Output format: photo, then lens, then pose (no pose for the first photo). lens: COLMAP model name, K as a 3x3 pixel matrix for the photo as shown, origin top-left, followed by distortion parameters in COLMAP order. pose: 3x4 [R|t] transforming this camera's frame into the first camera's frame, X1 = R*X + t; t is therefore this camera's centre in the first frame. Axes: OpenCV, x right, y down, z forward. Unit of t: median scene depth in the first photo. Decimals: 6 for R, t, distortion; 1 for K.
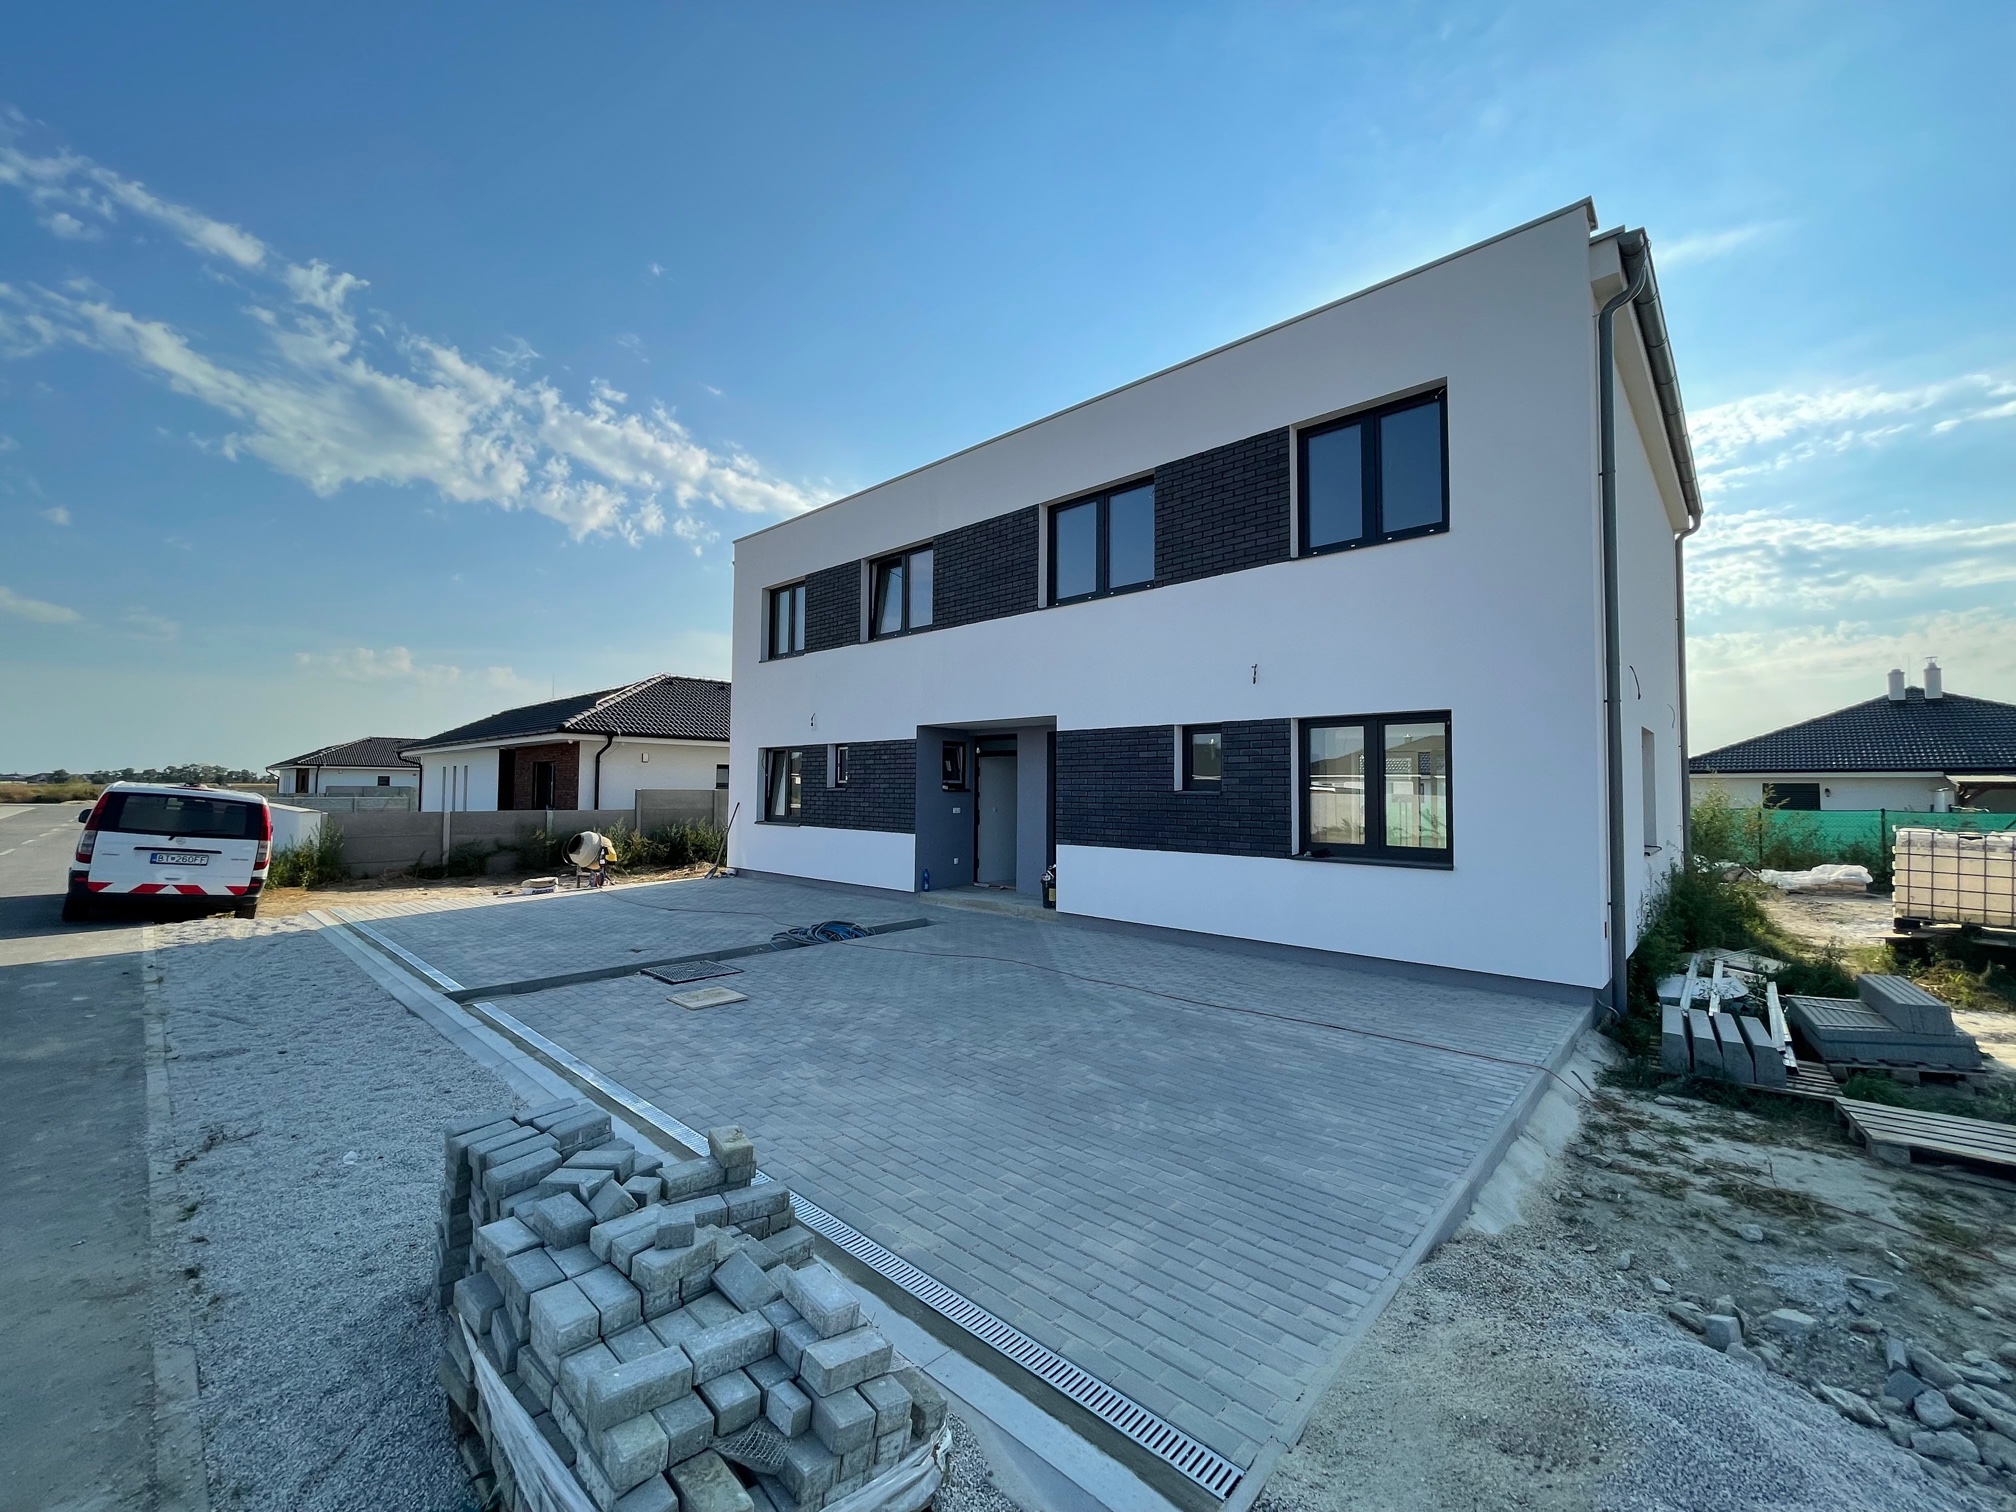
lens RADIAL K [[813.0, 0, 1011.2], [0, 813.0, 757.5], [0, 0, 1]] dist [0.007021, -0.001253]
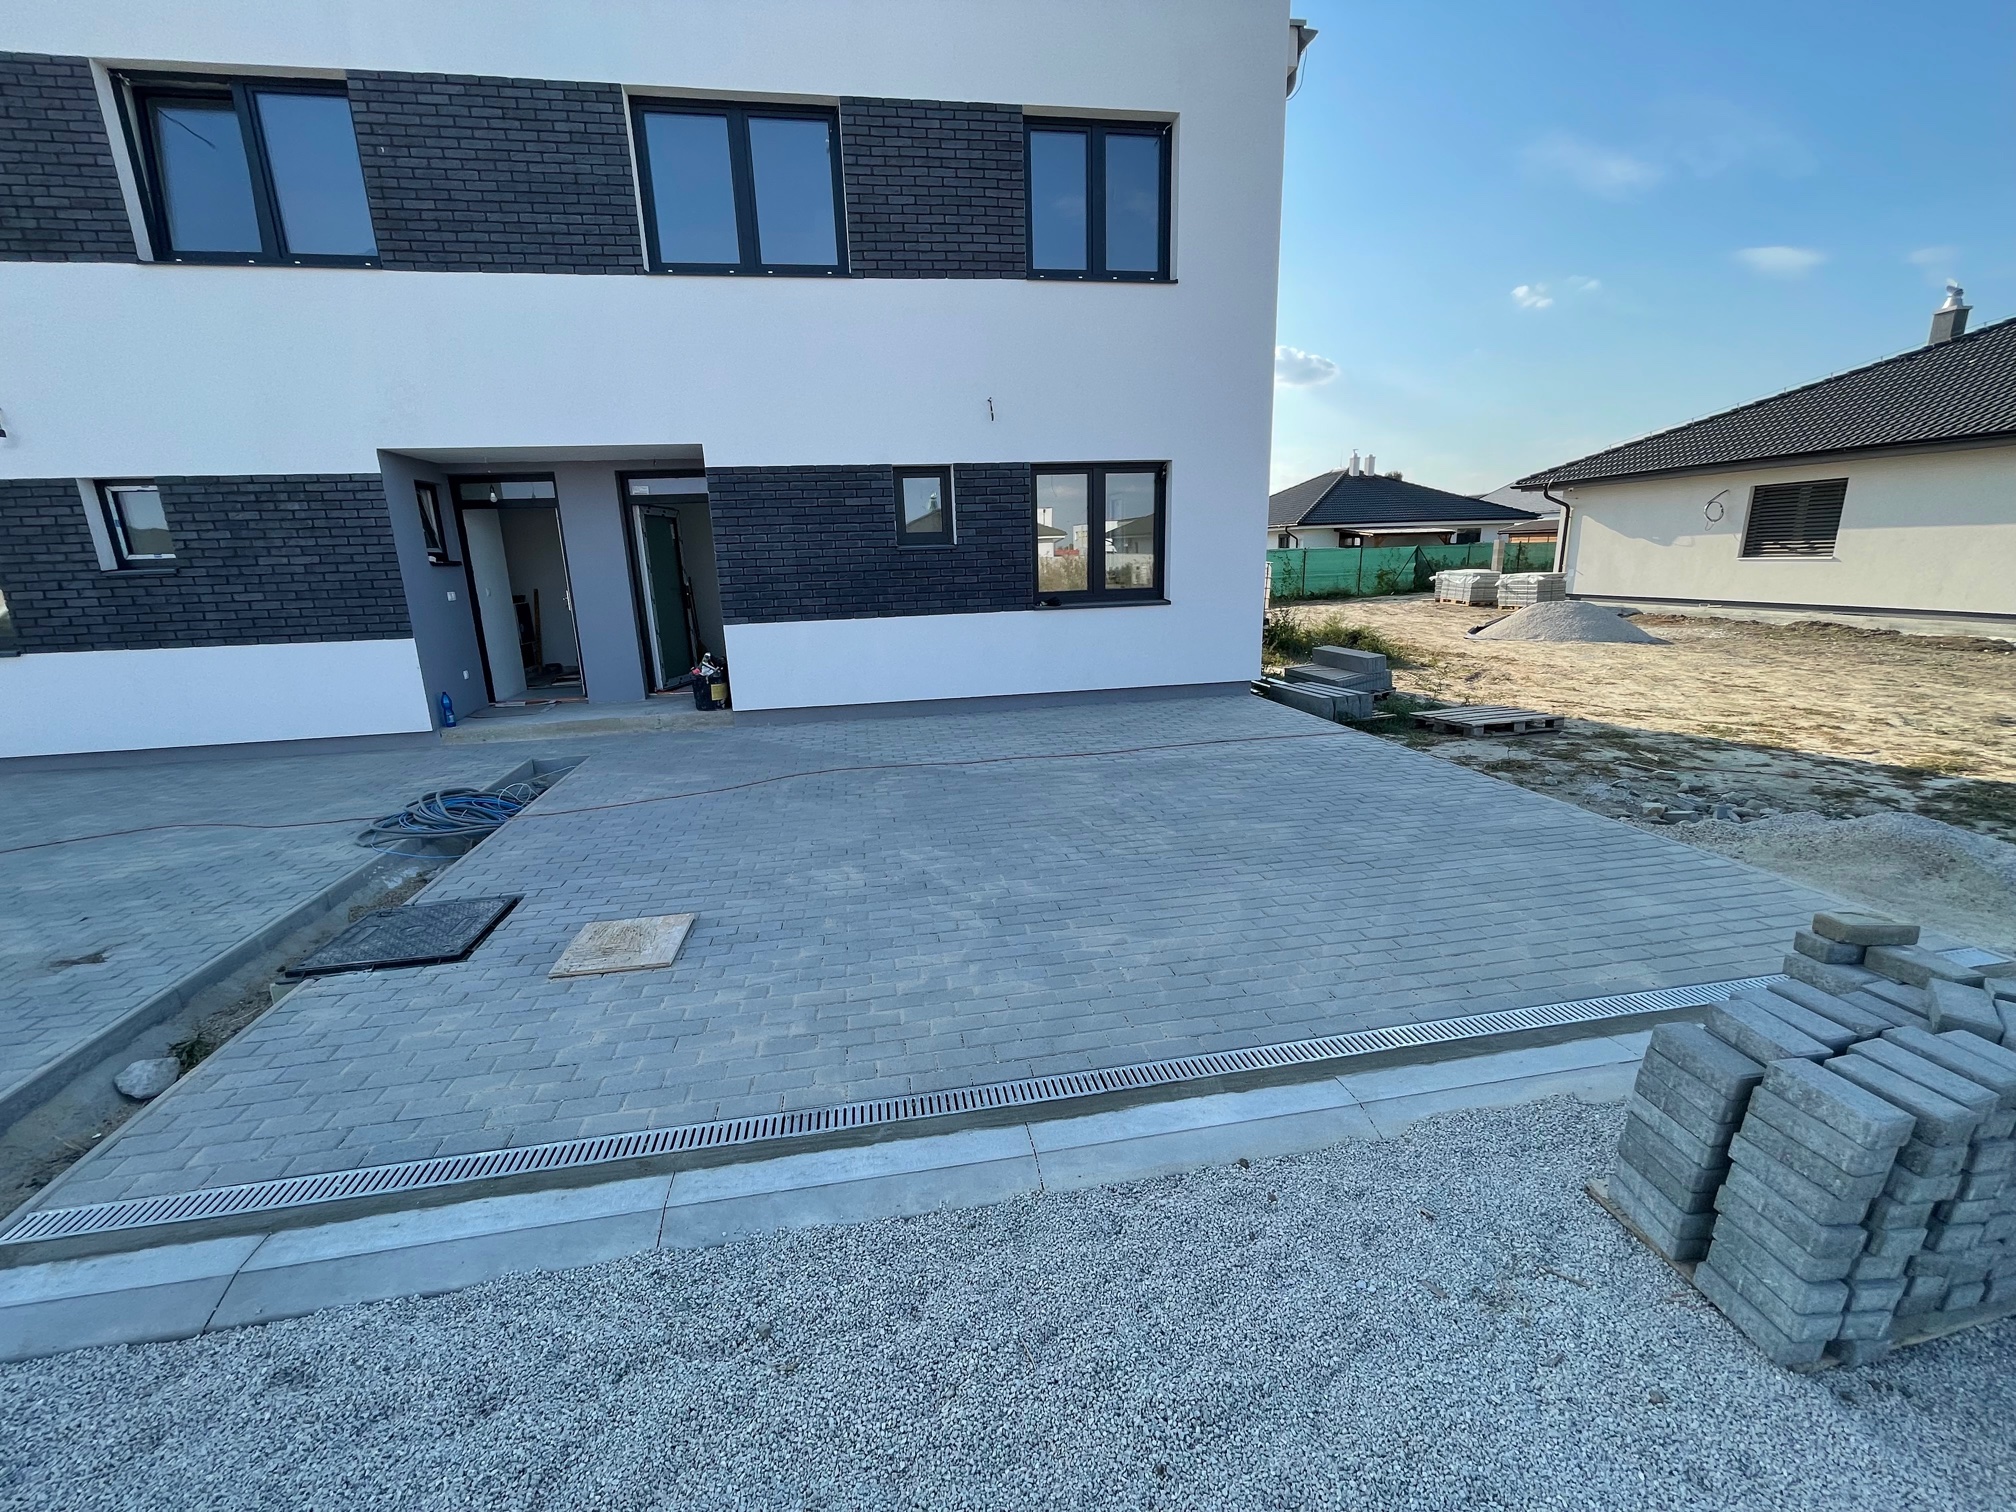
lens RADIAL K [[813.0, 0, 1004.9], [0, 813.0, 748.5], [0, 0, 1]] dist [0.007021, -0.001253]
pose [[0.609957, -0.213898, 0.763020, -0.441964], [0.007317, 0.964361, 0.264491, 0.021049], [-0.792400, -0.155745, 0.589784, 0.366552]]
